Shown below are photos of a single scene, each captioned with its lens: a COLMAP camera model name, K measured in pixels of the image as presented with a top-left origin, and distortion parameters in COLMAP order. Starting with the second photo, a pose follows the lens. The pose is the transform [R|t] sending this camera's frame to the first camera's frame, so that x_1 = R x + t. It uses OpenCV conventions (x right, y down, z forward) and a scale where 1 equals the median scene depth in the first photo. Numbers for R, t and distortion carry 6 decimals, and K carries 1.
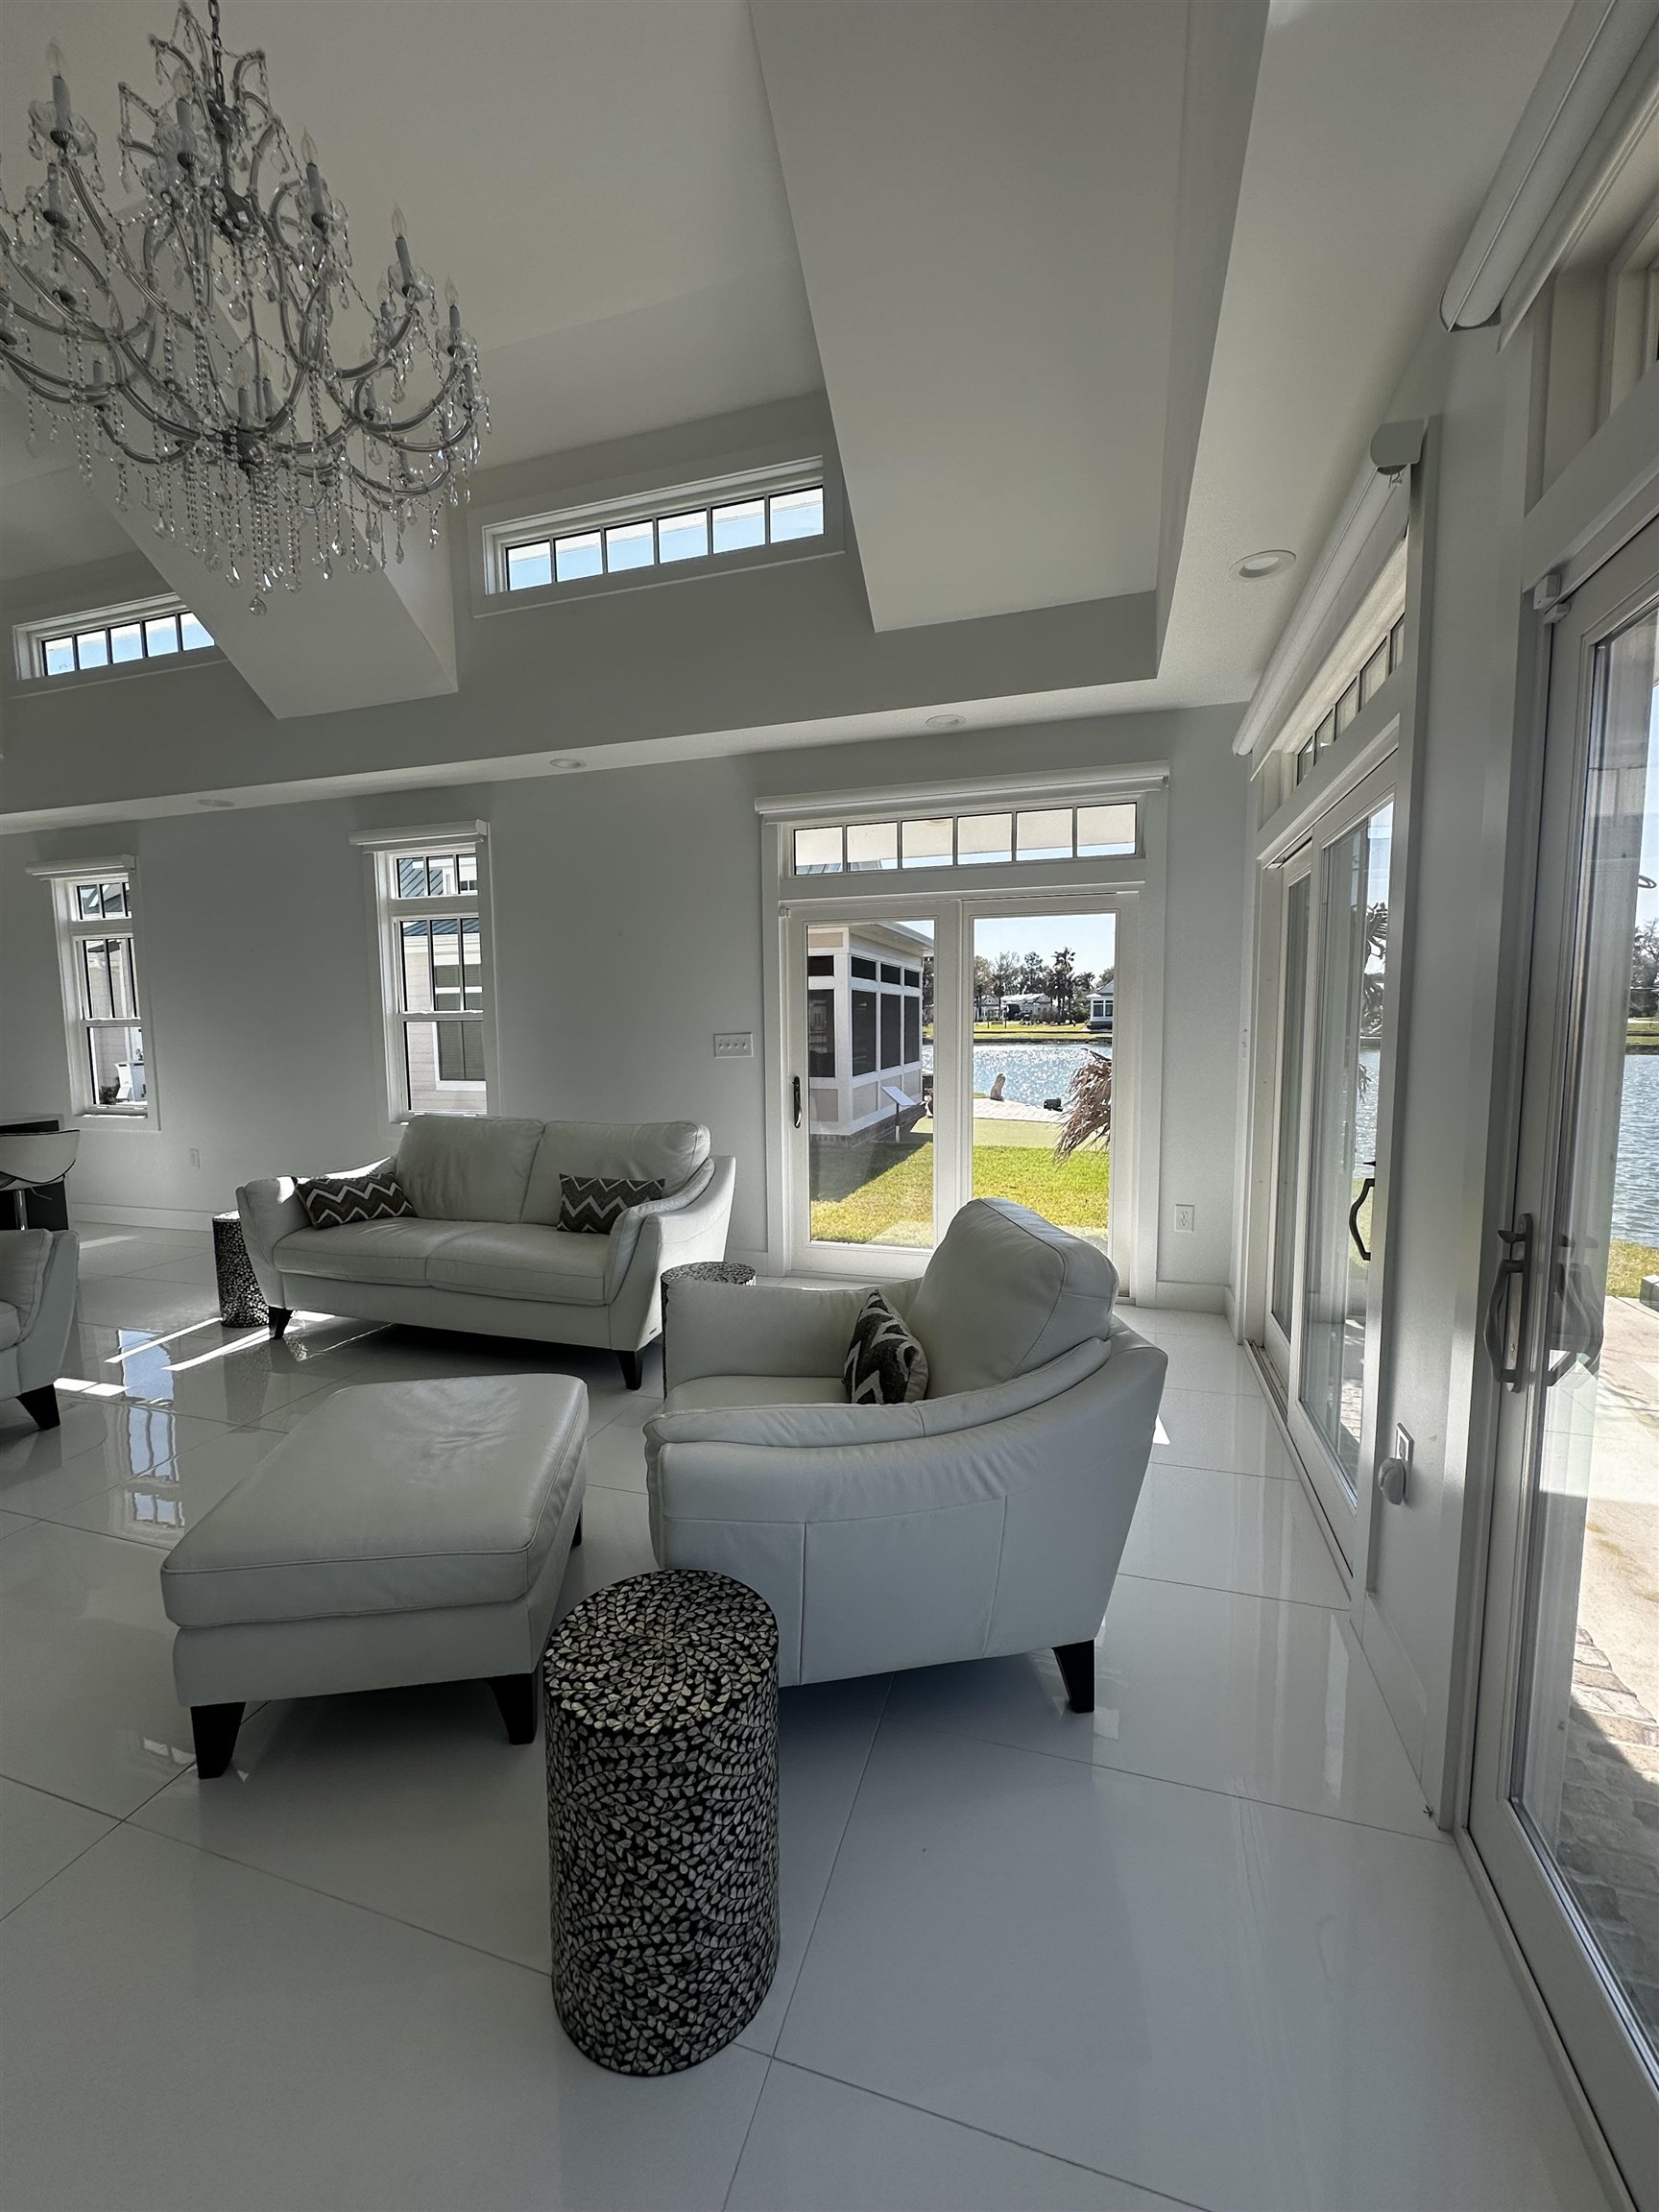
lens RADIAL K [[889.0, 0, 834.0], [0, 889.0, 1106.2], [0, 0, 1]] dist [-0.003627, 0.000775]
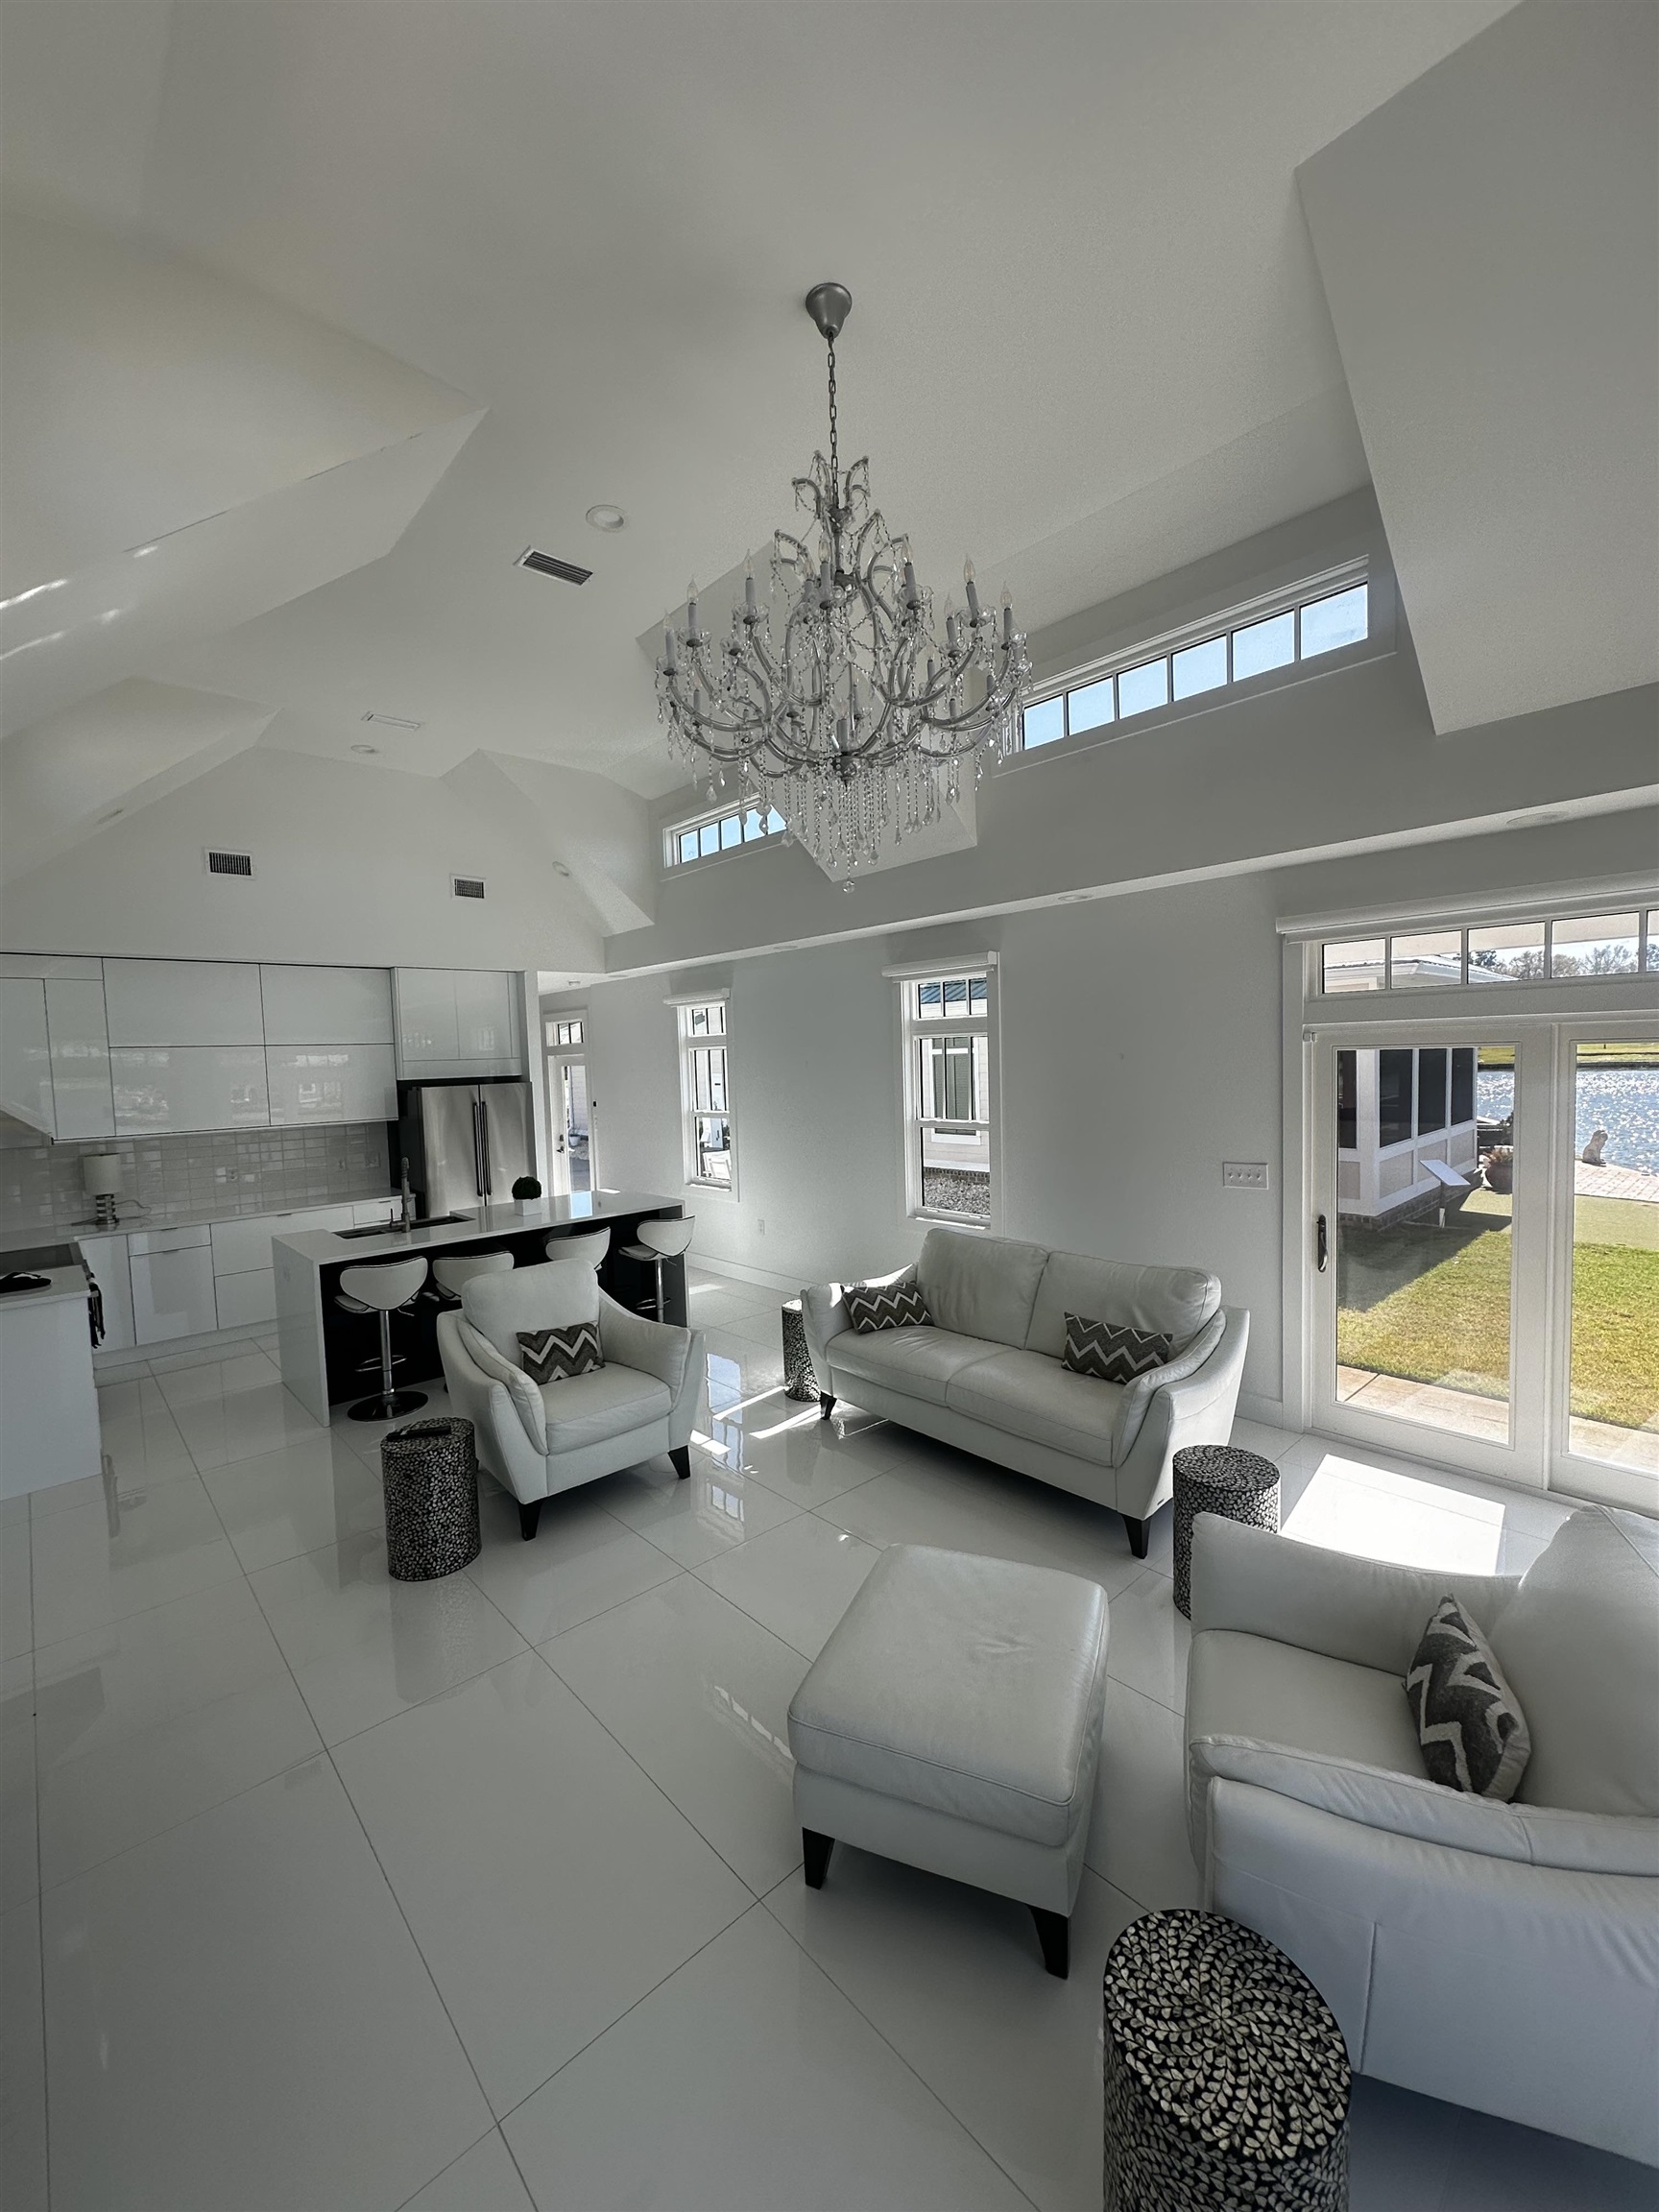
lens RADIAL K [[889.0, 0, 825.6], [0, 889.0, 1100.0], [0, 0, 1]] dist [-0.003627, 0.000775]
pose [[0.863513, 0.012331, -0.504177, -0.029481], [-0.026021, 0.999459, -0.020123, -0.147601], [0.503656, 0.030496, 0.863366, -0.049588]]
